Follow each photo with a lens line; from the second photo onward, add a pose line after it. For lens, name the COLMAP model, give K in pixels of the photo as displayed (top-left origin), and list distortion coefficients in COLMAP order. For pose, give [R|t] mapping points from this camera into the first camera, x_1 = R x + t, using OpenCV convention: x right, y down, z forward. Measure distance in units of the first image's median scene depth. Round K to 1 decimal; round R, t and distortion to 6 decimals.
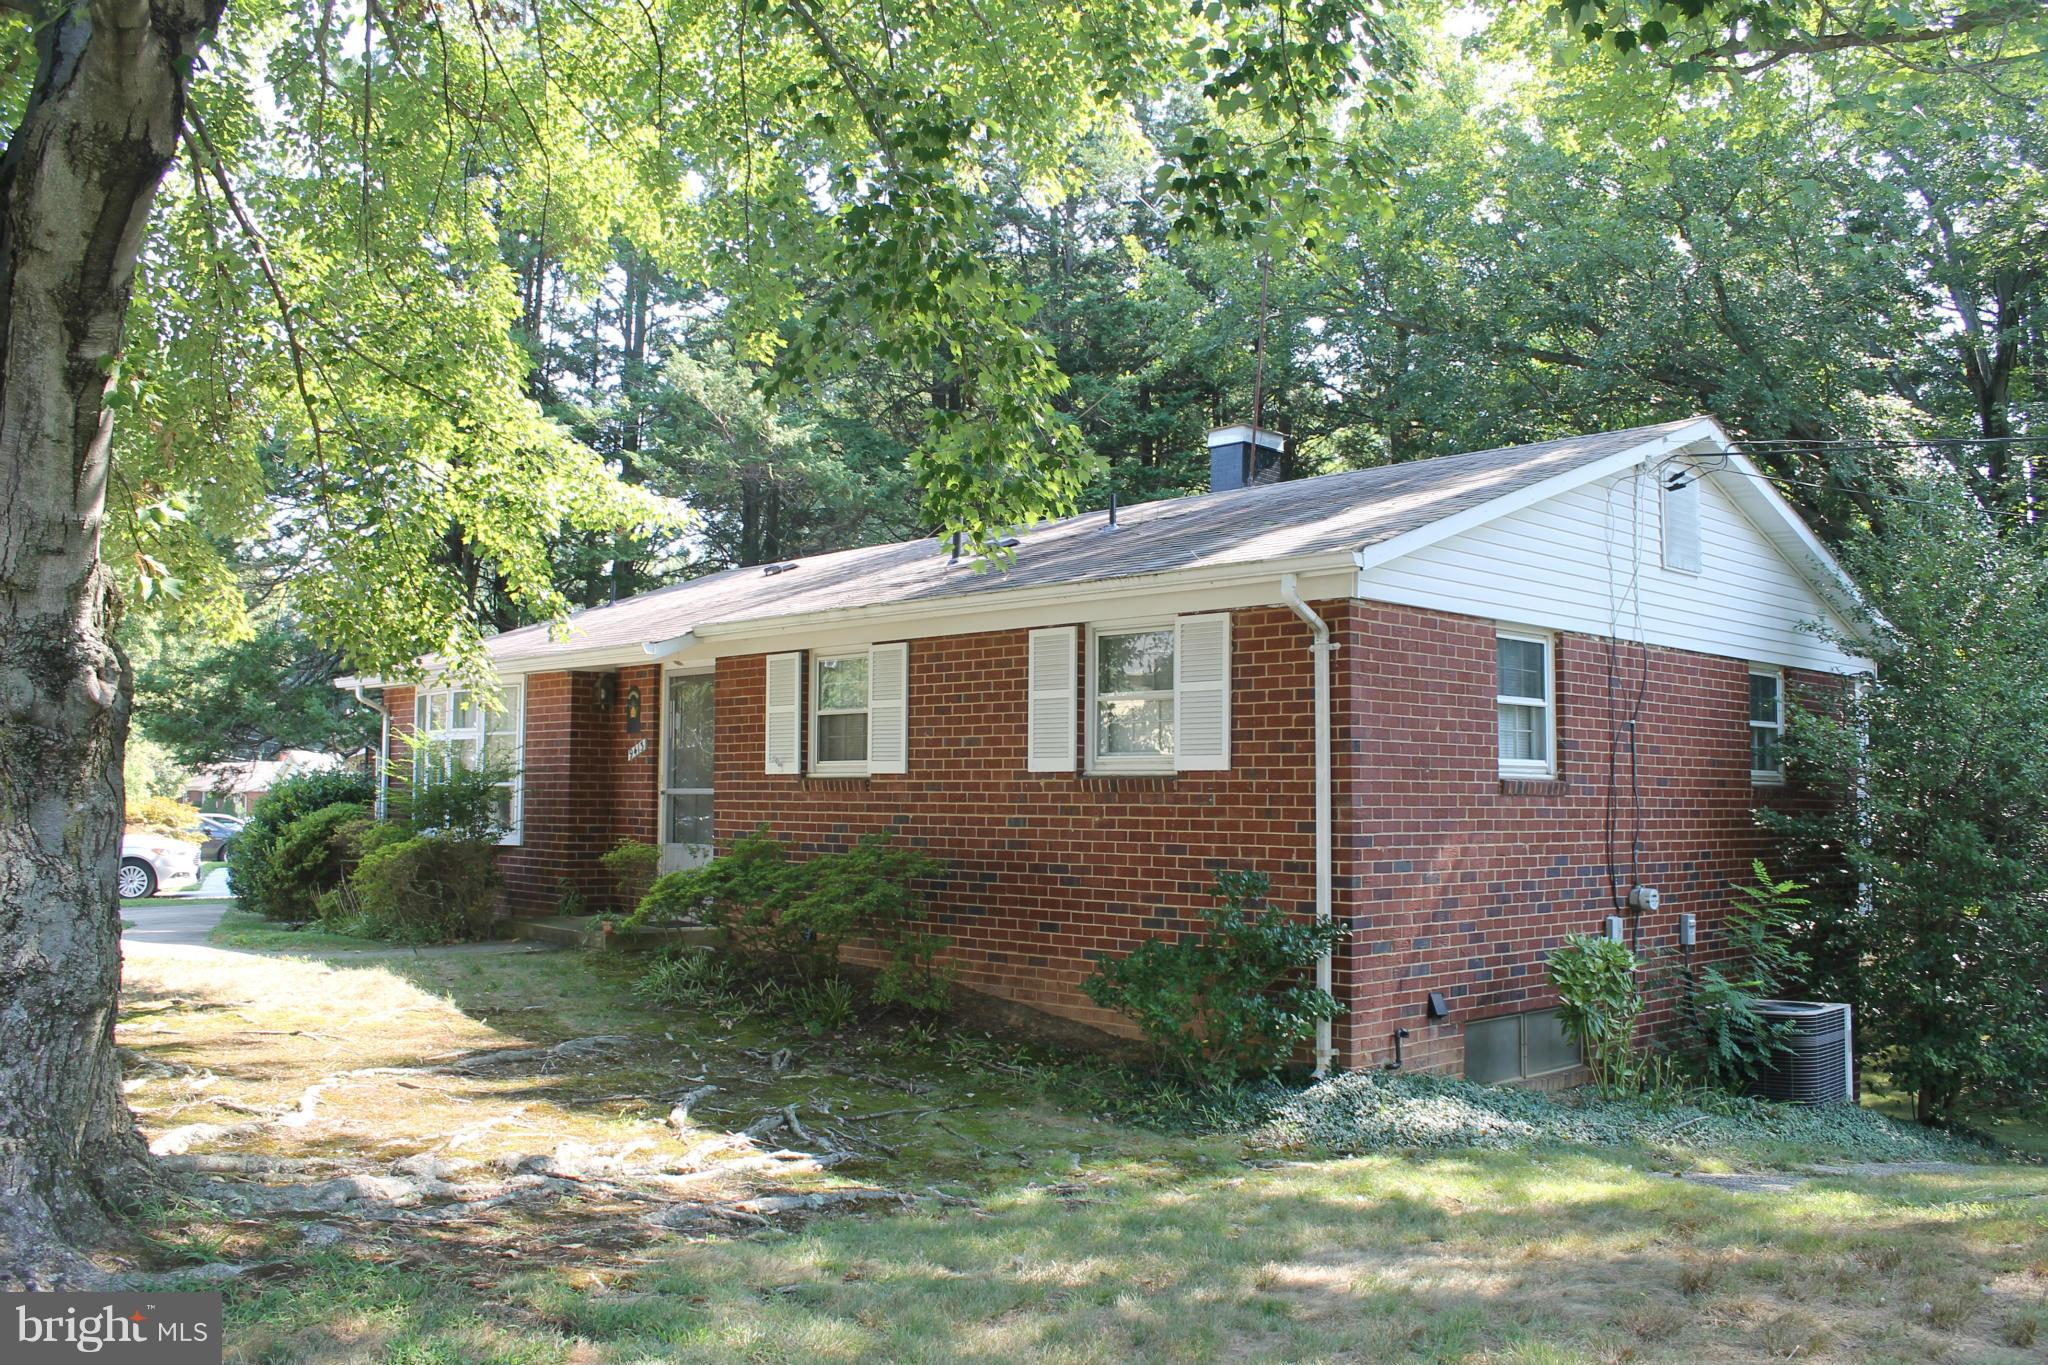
lens RADIAL K [[1740.4, 0, 1040.4], [0, 1740.4, 687.3], [0, 0, 1]] dist [-0.164254, 0.150858]
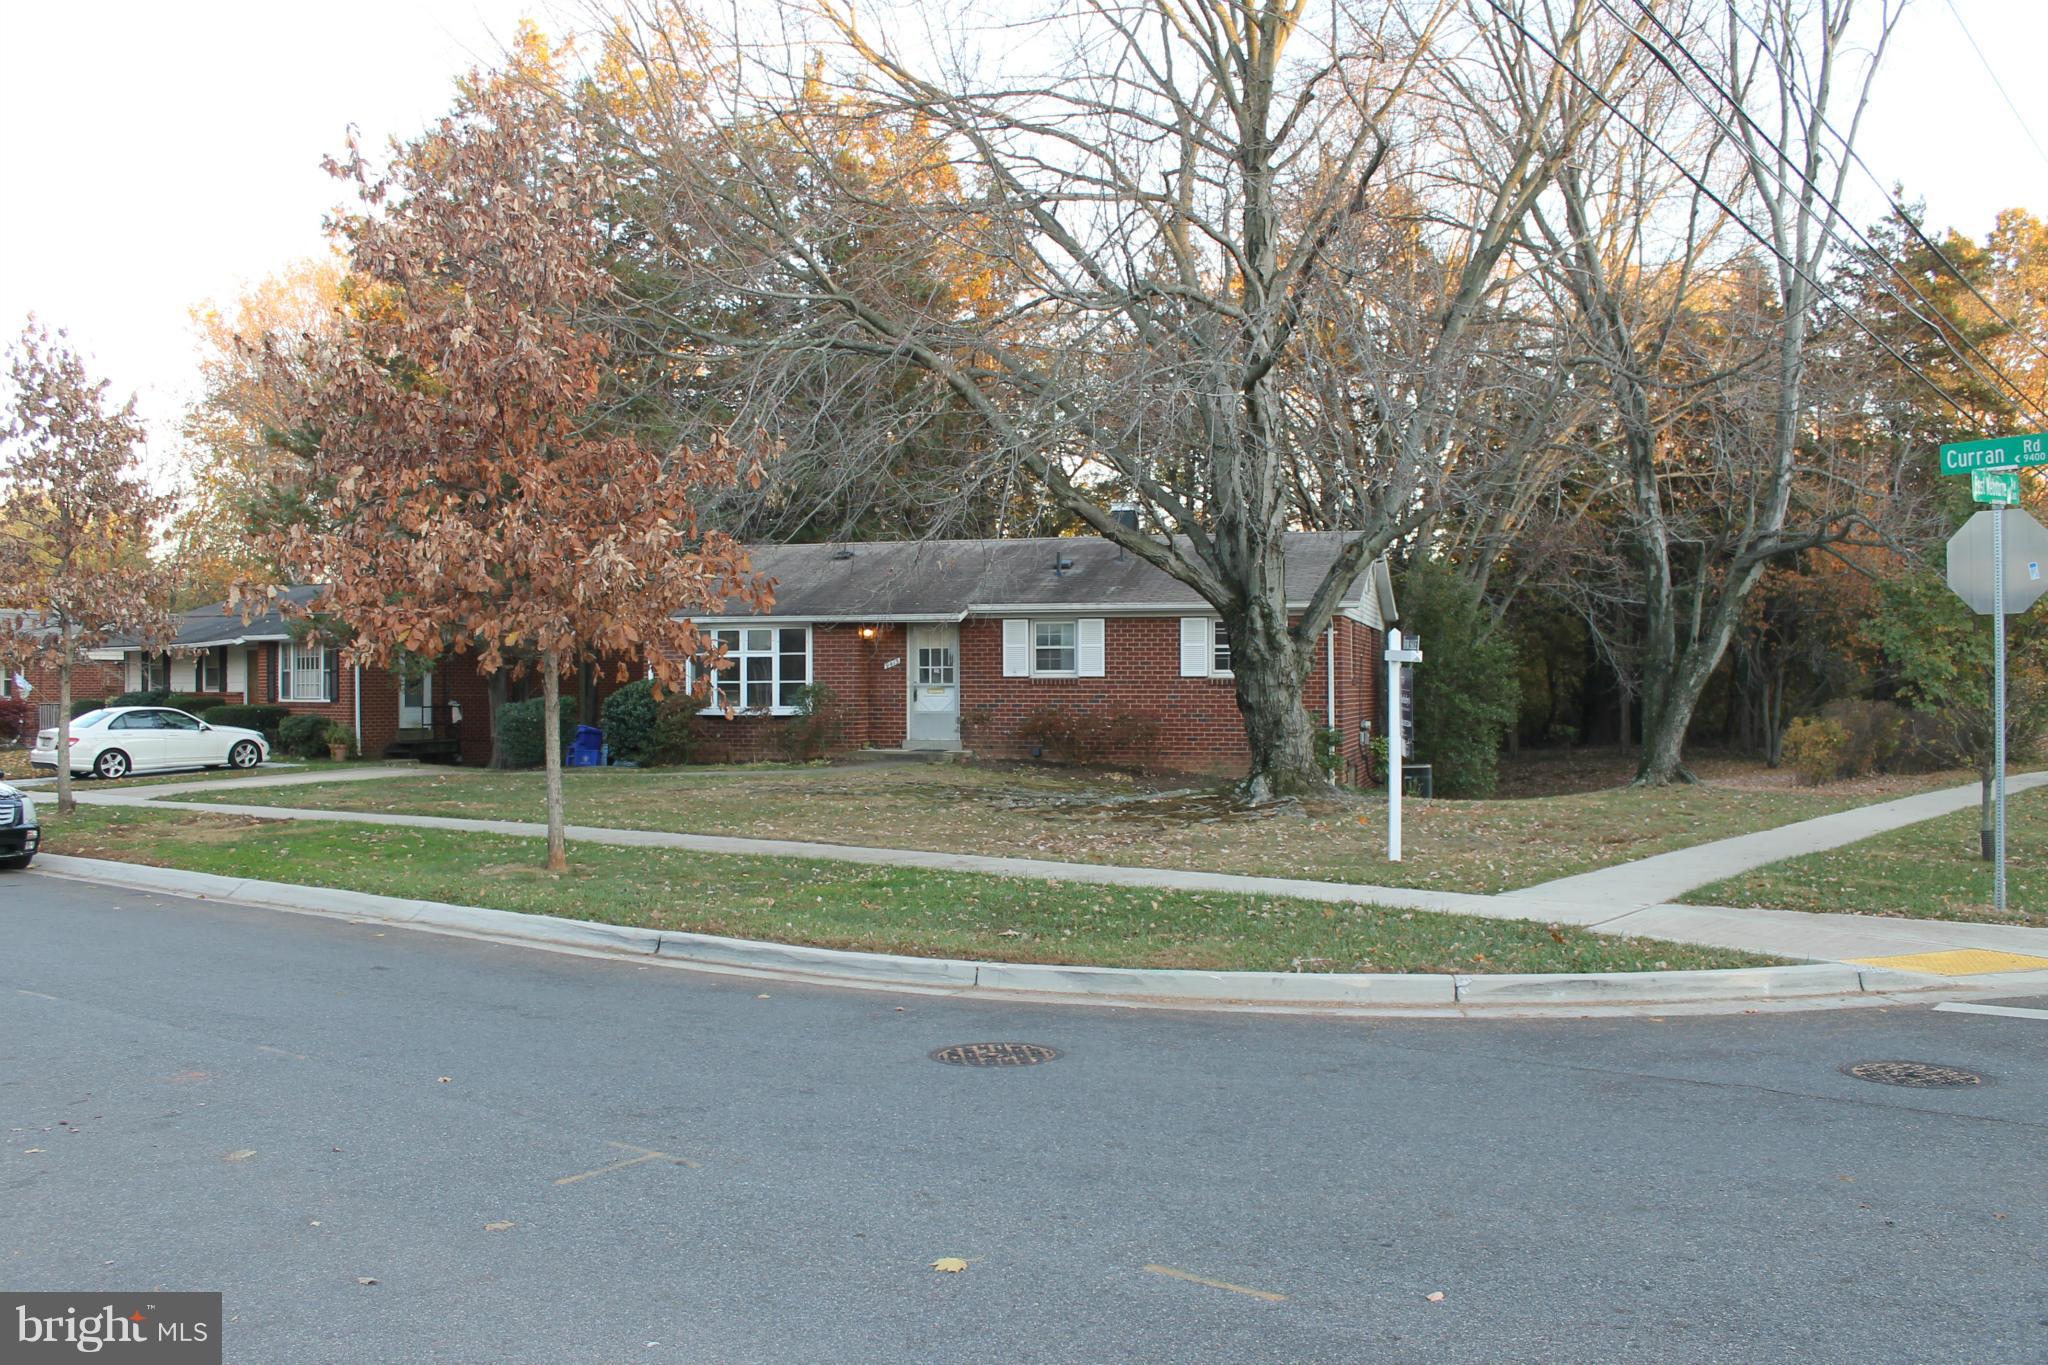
lens RADIAL K [[1740.4, 0, 1040.4], [0, 1740.4, 687.3], [0, 0, 1]] dist [-0.164254, 0.150858]
pose [[0.853900, -0.000222, 0.520437, -1.317464], [-0.029523, 0.998369, 0.048866, -0.043447], [-0.519599, -0.057091, 0.852501, -0.878784]]
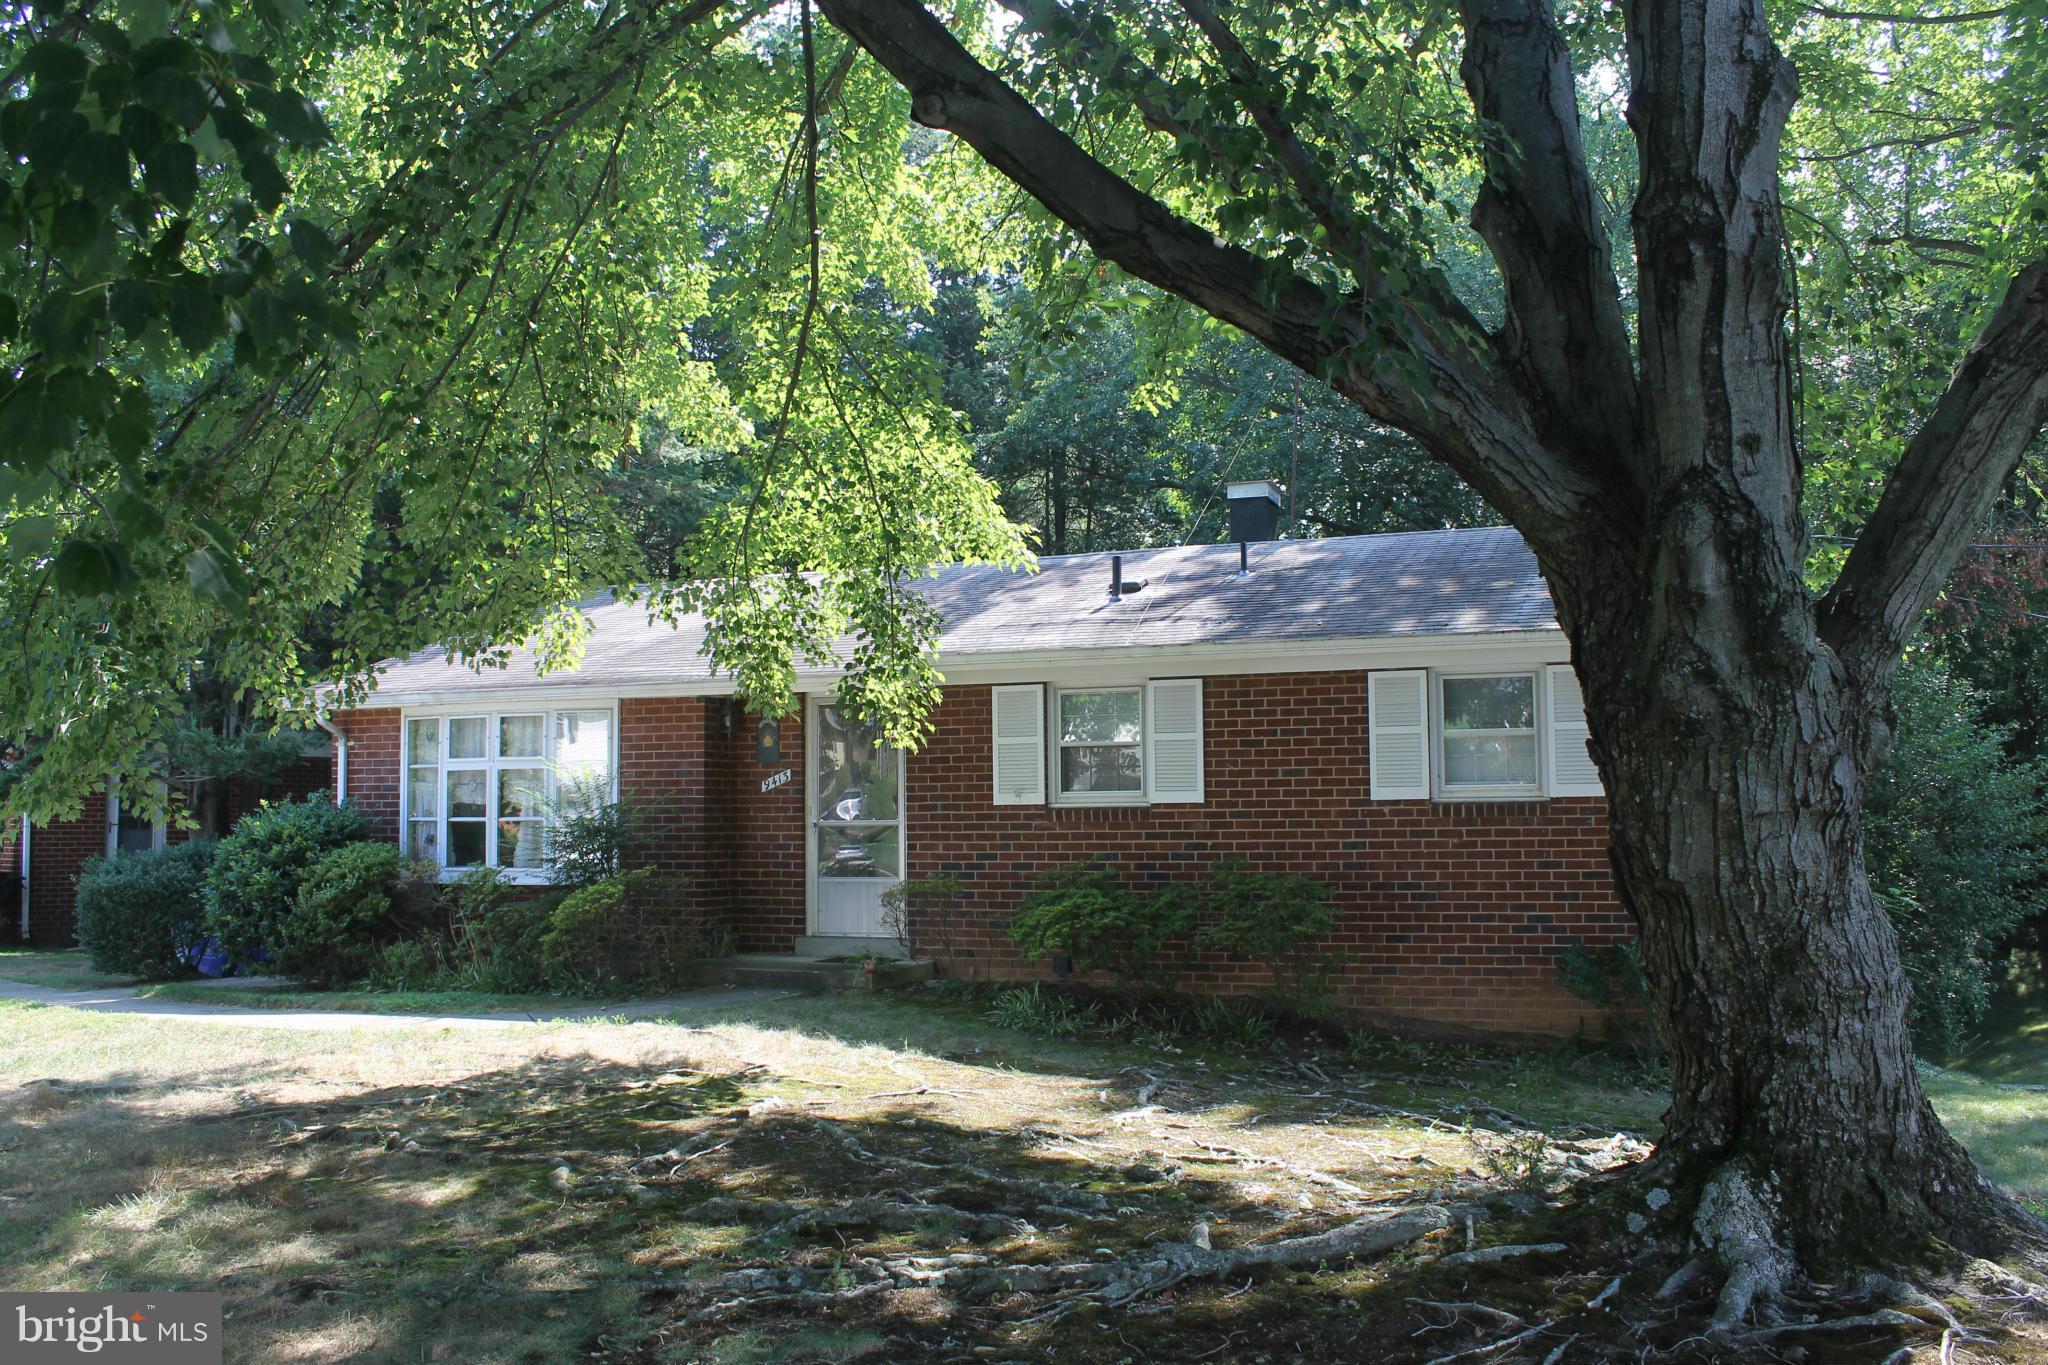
lens RADIAL K [[1740.4, 0, 1040.4], [0, 1740.4, 687.3], [0, 0, 1]] dist [-0.164254, 0.150858]
pose [[0.897421, 0.030654, 0.440110, -0.630105], [-0.019418, 0.999361, -0.030012, 0.013038], [-0.440749, 0.018387, 0.897442, 0.094918]]
